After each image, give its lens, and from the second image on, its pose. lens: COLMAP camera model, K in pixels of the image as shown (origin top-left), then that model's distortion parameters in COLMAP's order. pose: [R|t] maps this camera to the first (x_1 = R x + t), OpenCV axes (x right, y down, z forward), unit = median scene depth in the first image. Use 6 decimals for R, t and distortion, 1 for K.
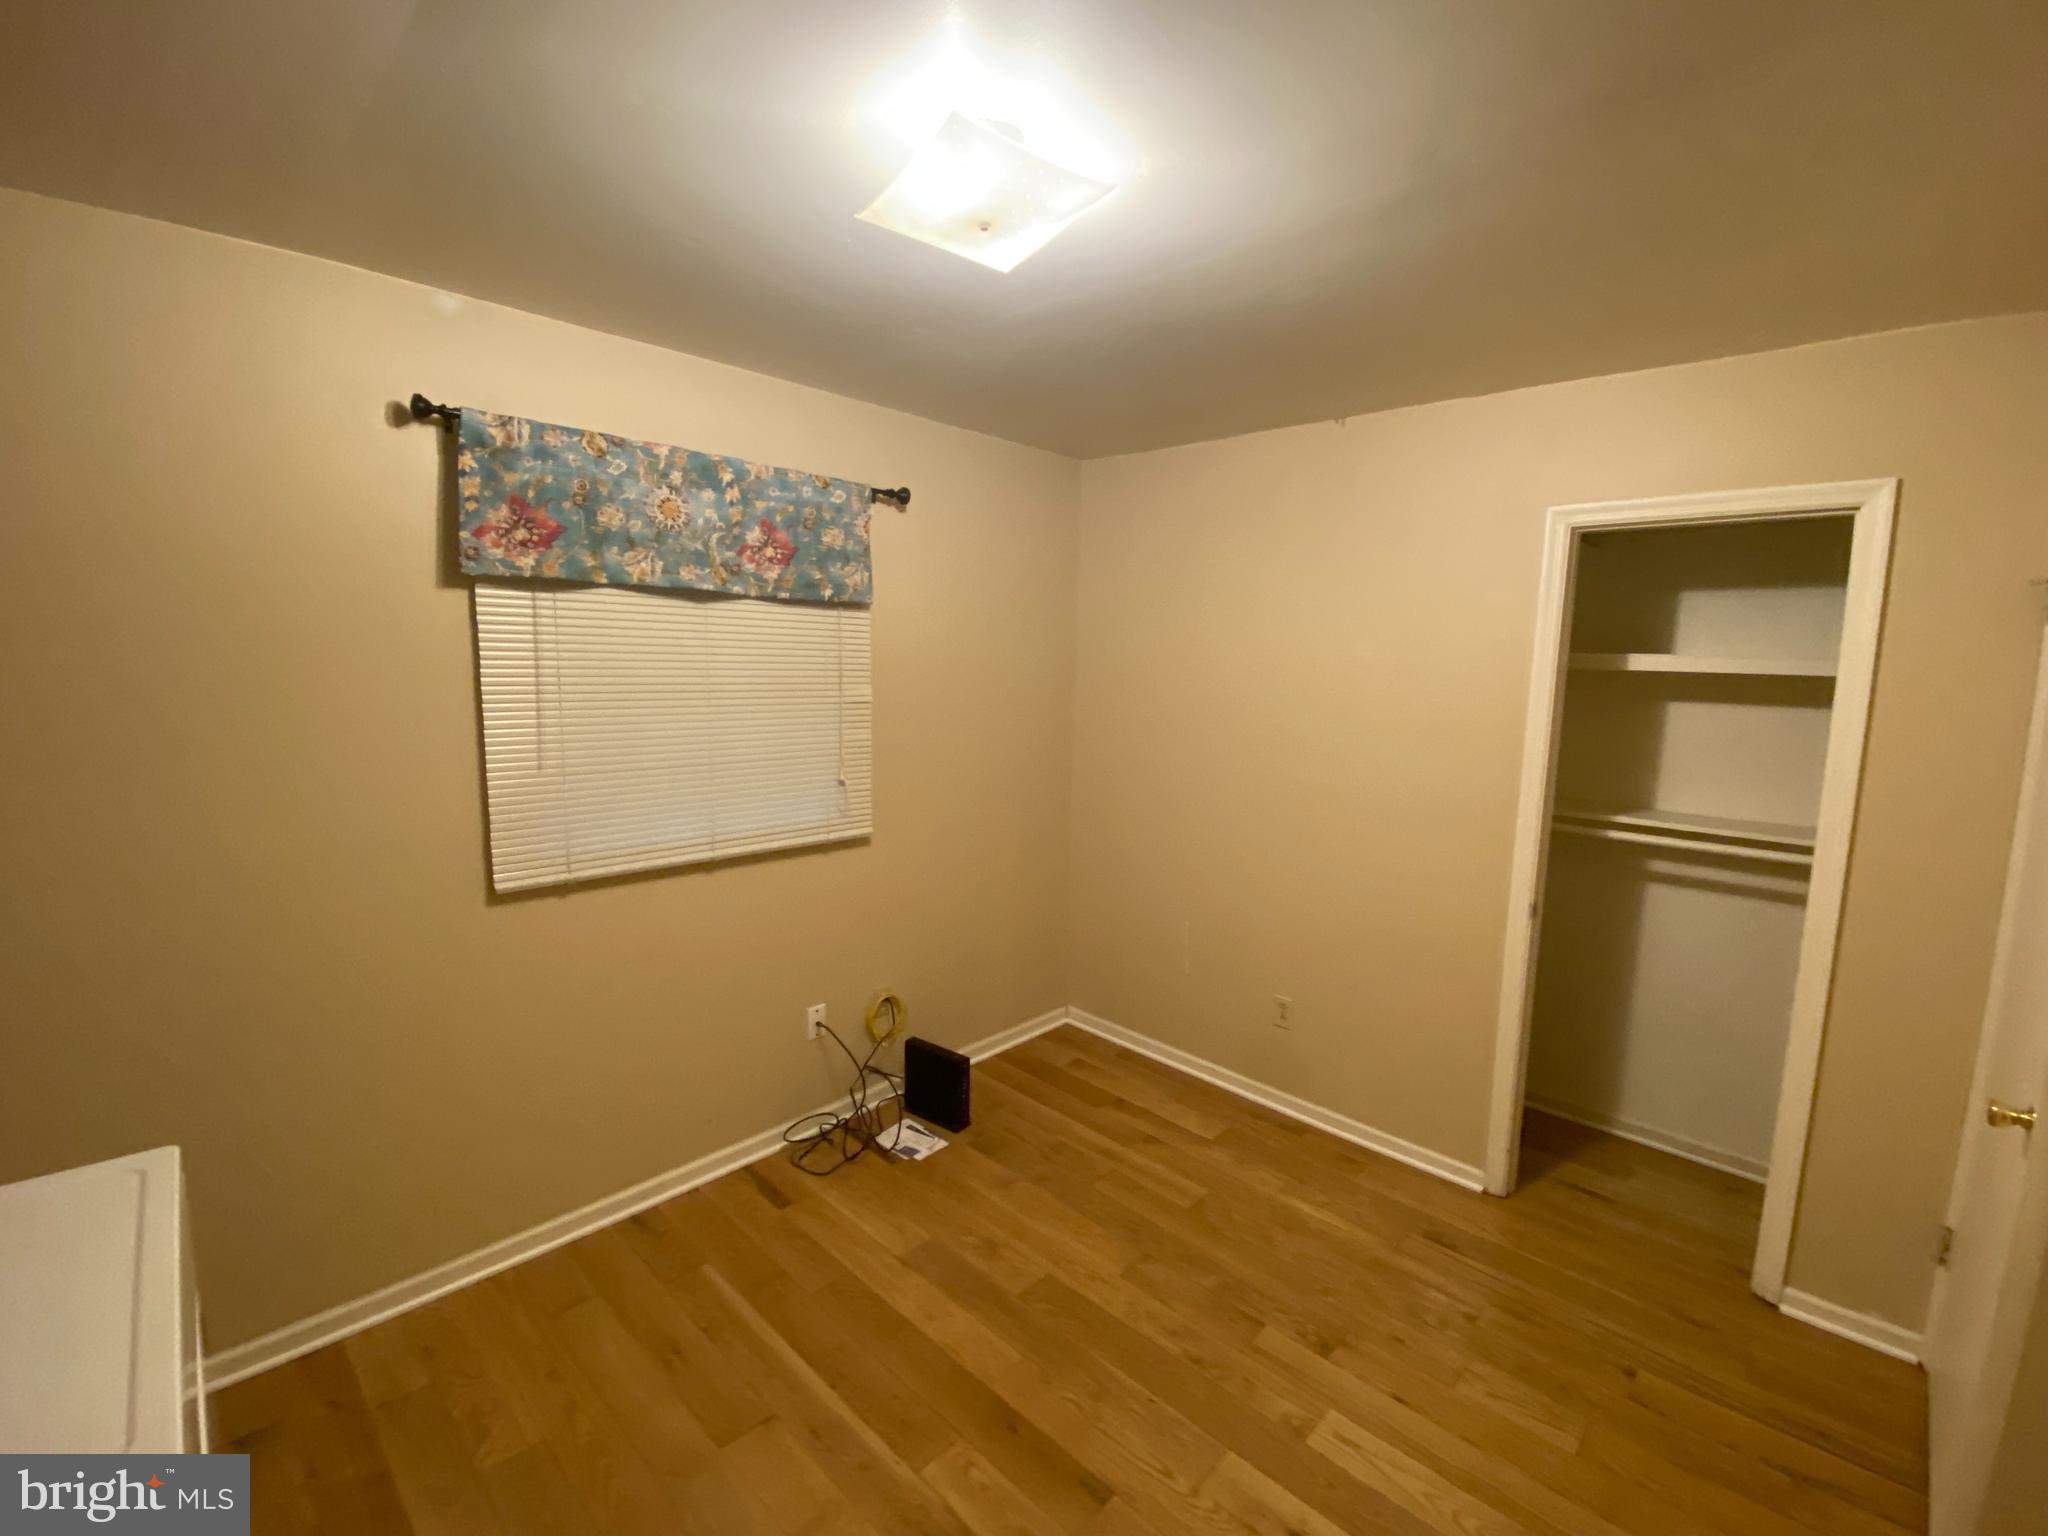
lens RADIAL K [[898.4, 0, 1032.3], [0, 898.4, 761.4], [0, 0, 1]] dist [0.041515, -0.027029]
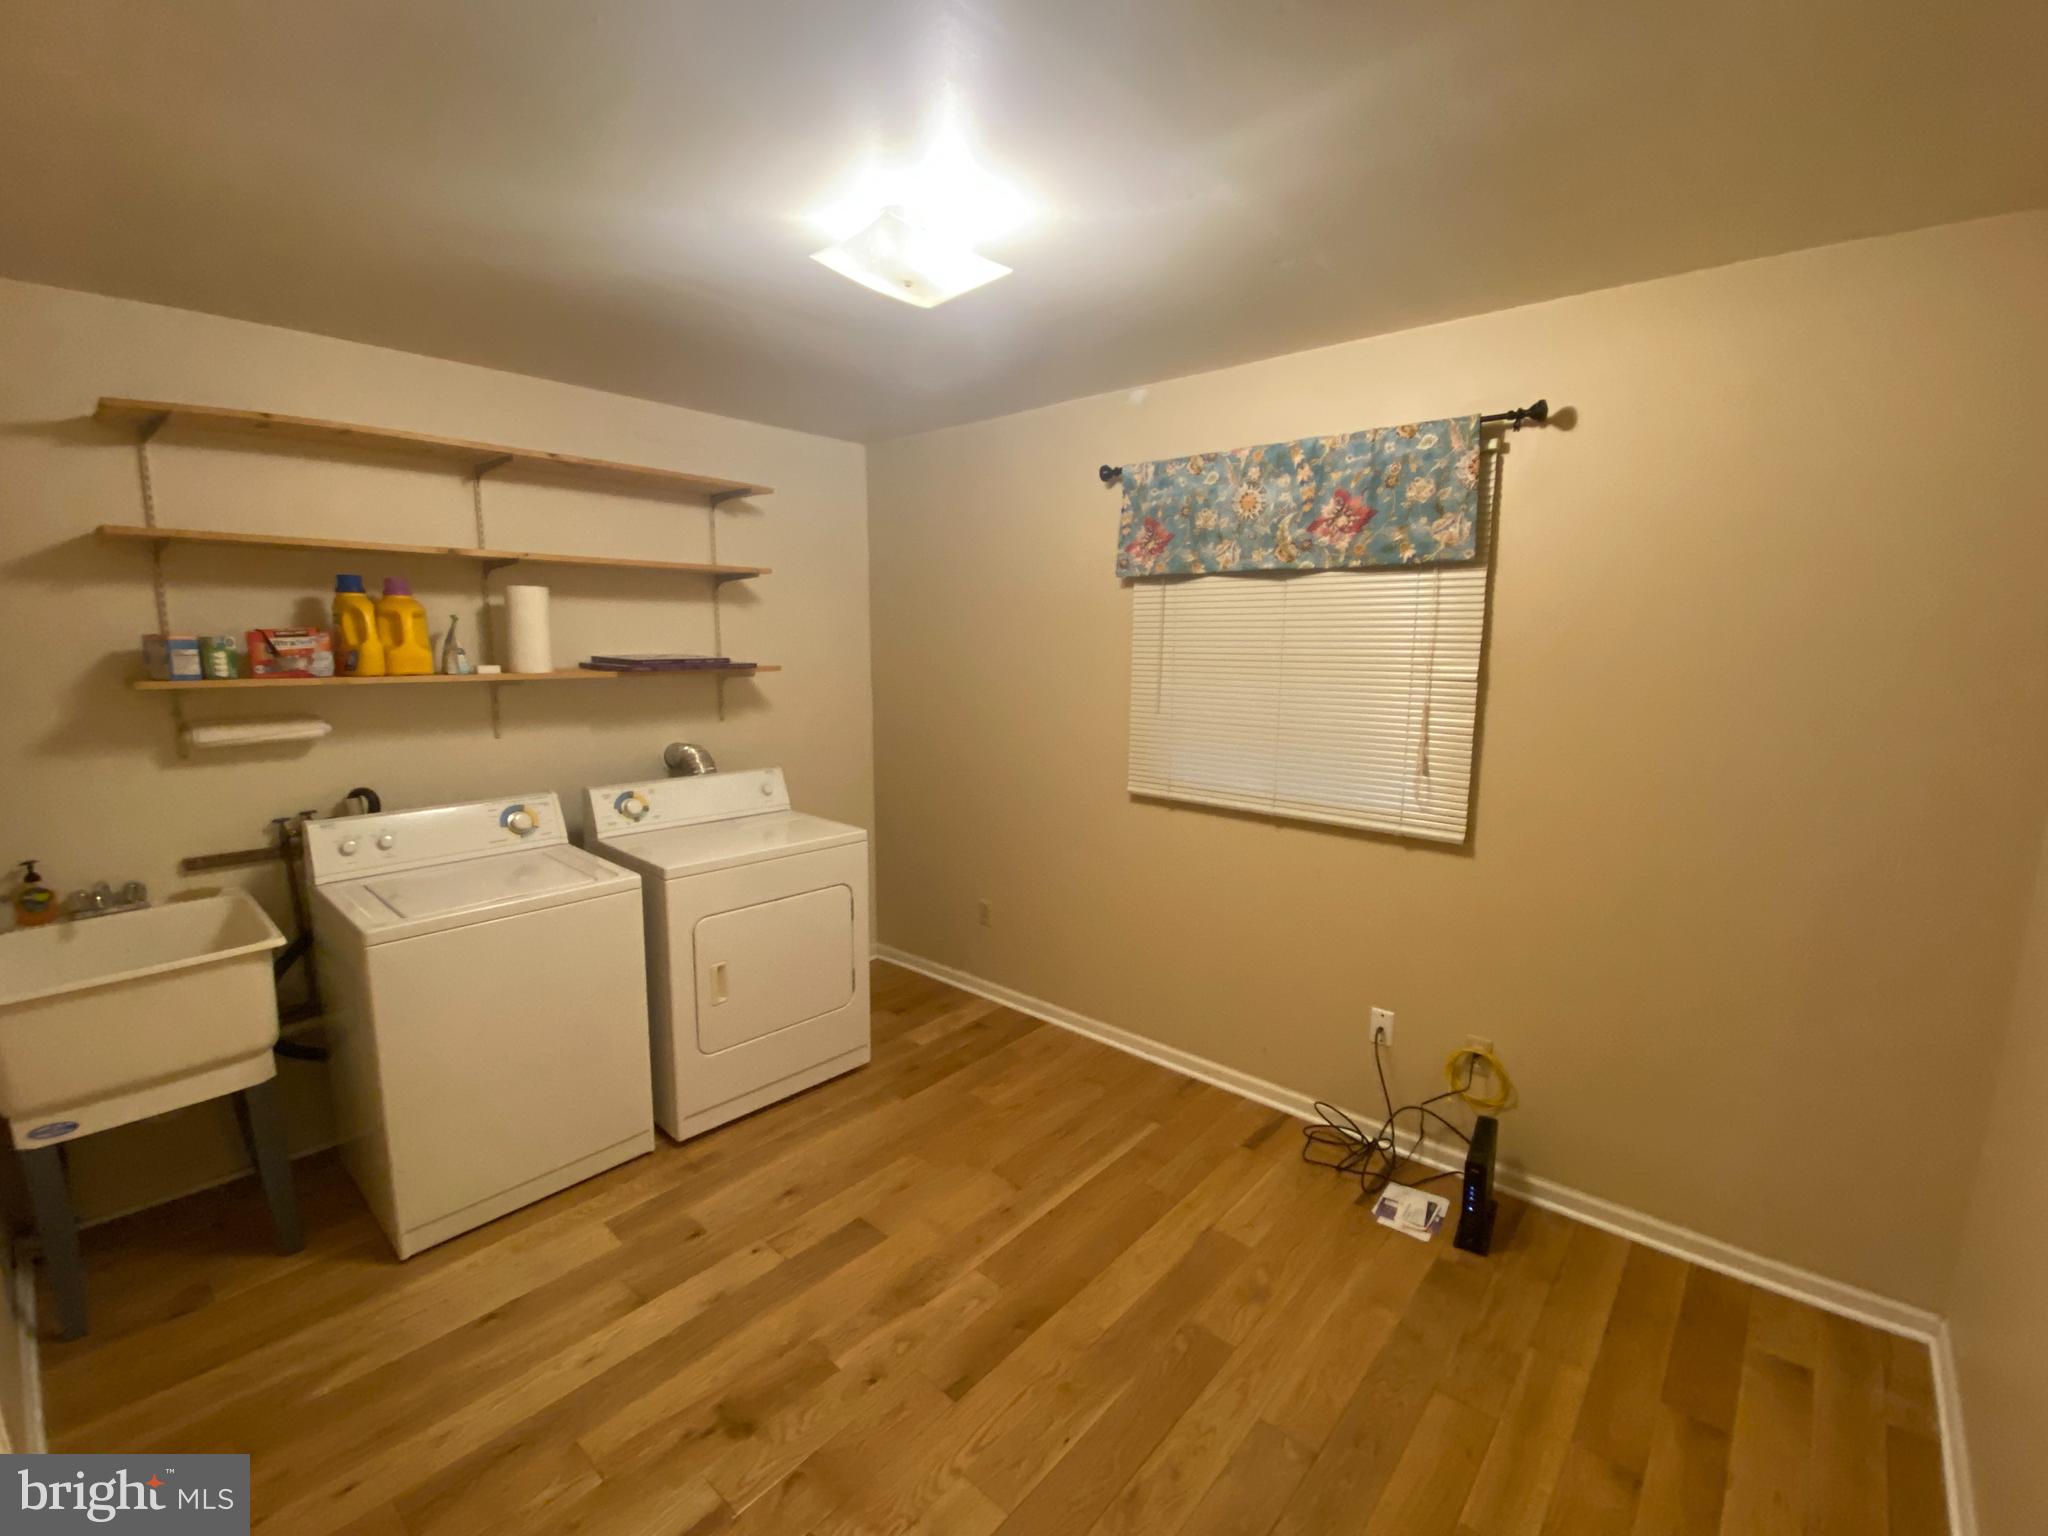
lens RADIAL K [[894.2, 0, 1024.0], [0, 894.2, 768.0], [0, 0, 1]] dist [0.024280, -0.014159]
pose [[0.038252, 0.120379, -0.991991, 0.728255], [-0.123324, 0.985697, 0.114860, -0.036620], [0.991629, 0.117943, 0.052550, 0.654969]]
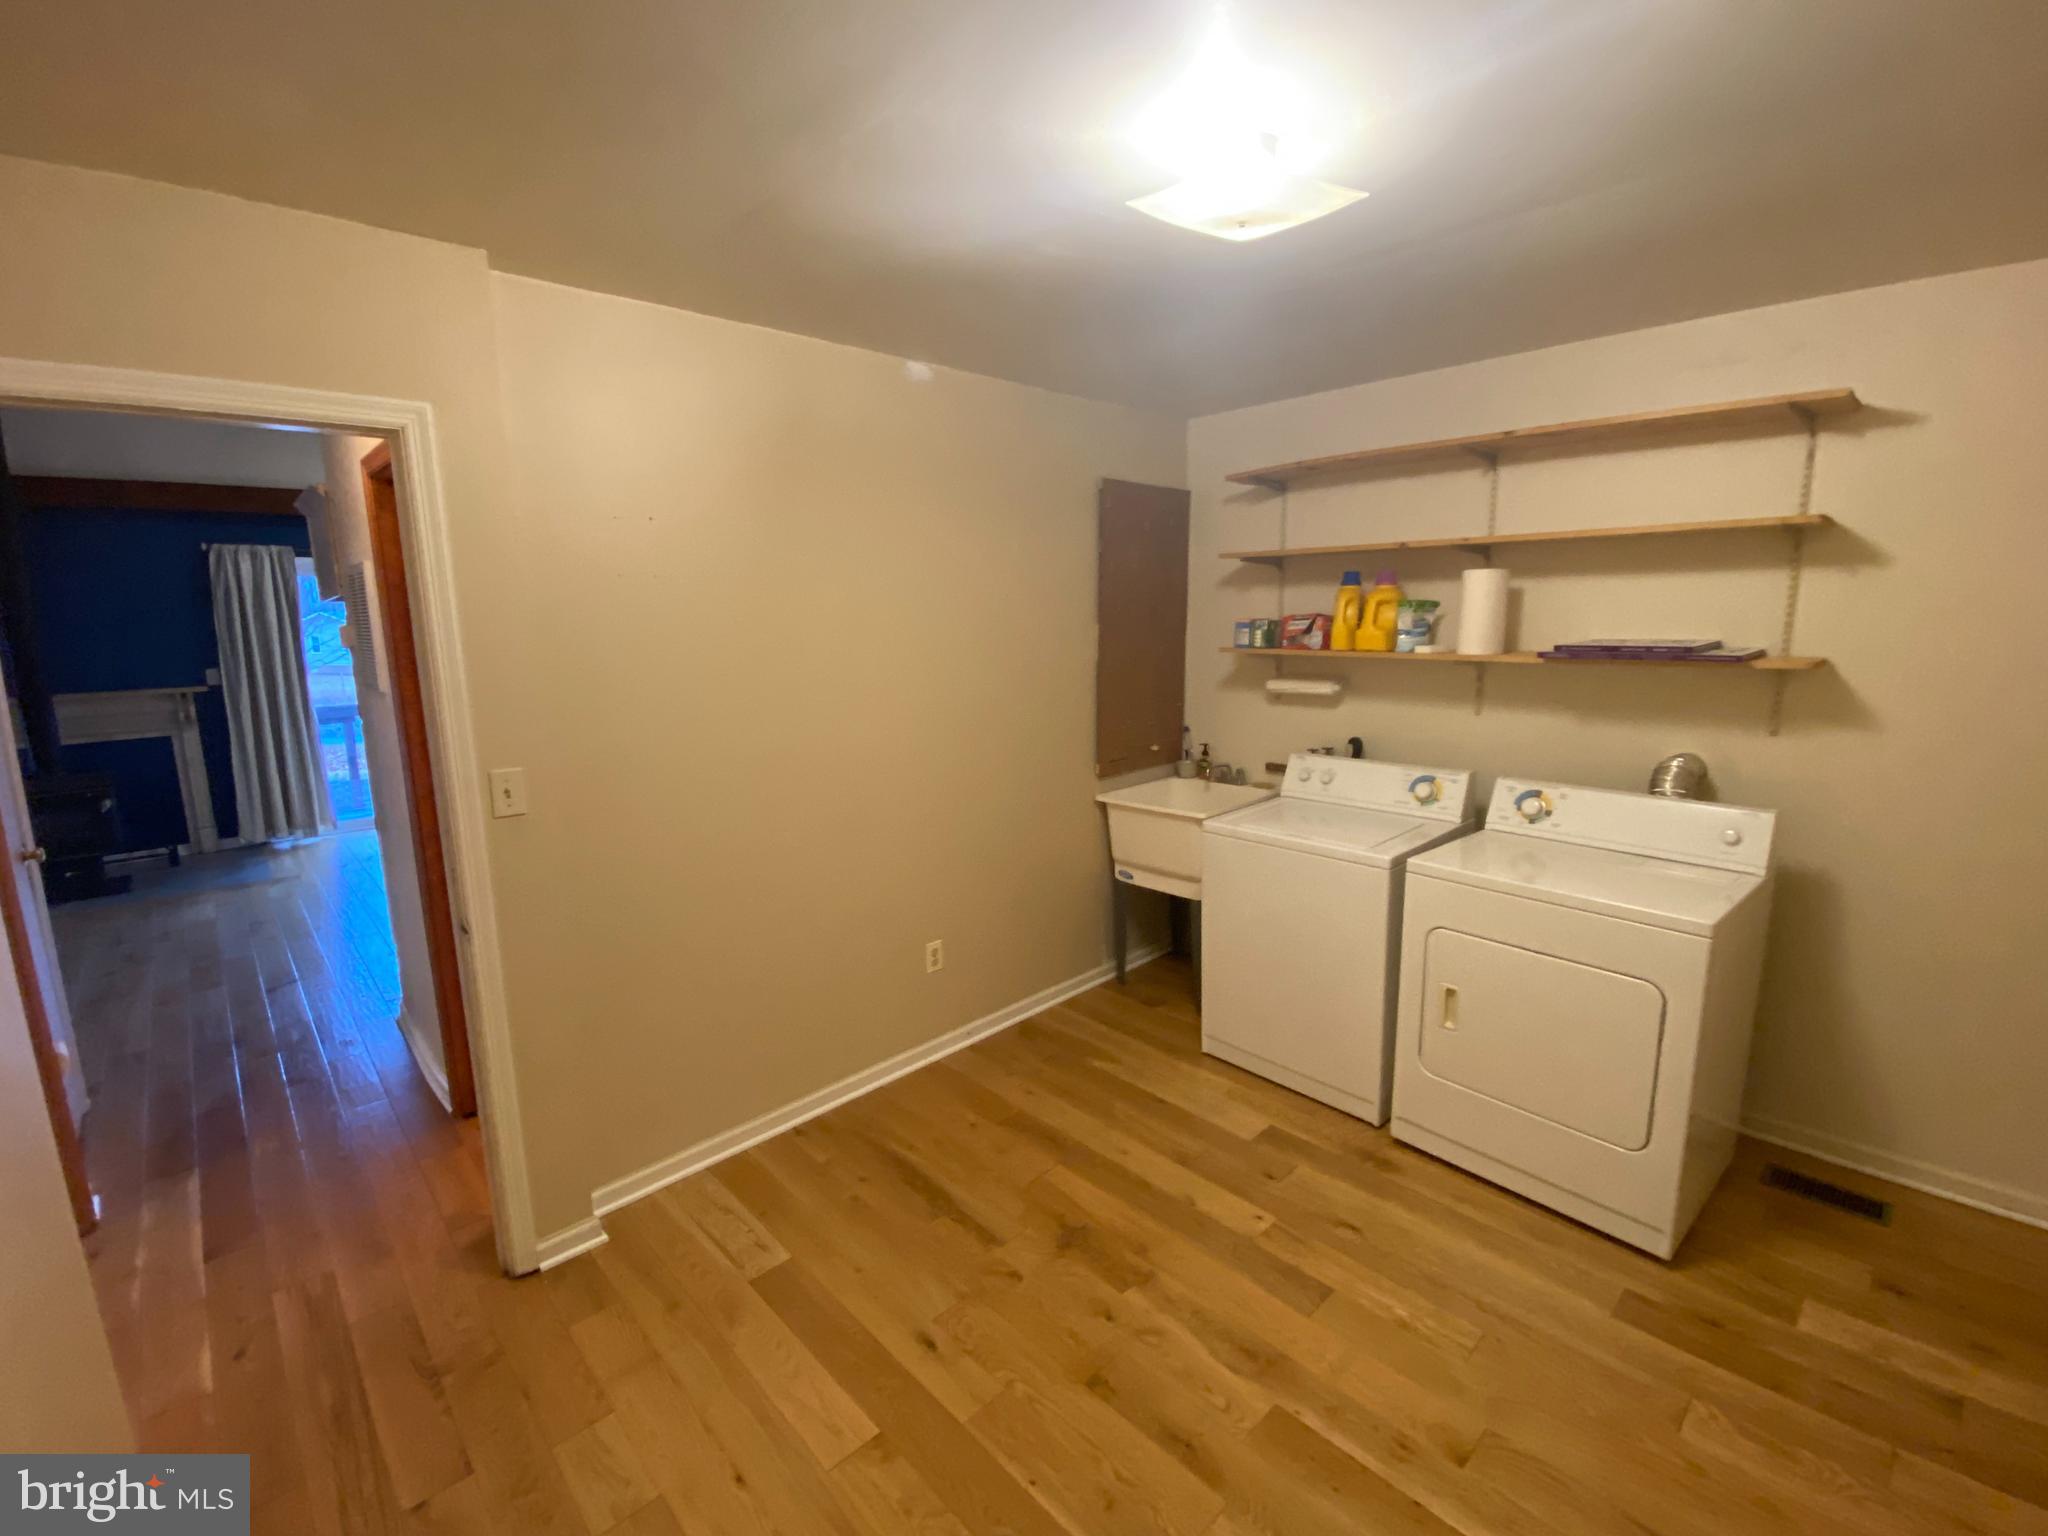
lens RADIAL K [[898.4, 0, 1032.3], [0, 898.4, 761.4], [0, 0, 1]] dist [0.041515, -0.027029]
pose [[-0.998544, -0.020829, 0.049756, 0.083821], [-0.005454, 0.956693, 0.291049, -0.152494], [-0.053664, 0.290354, -0.955413, 1.268616]]
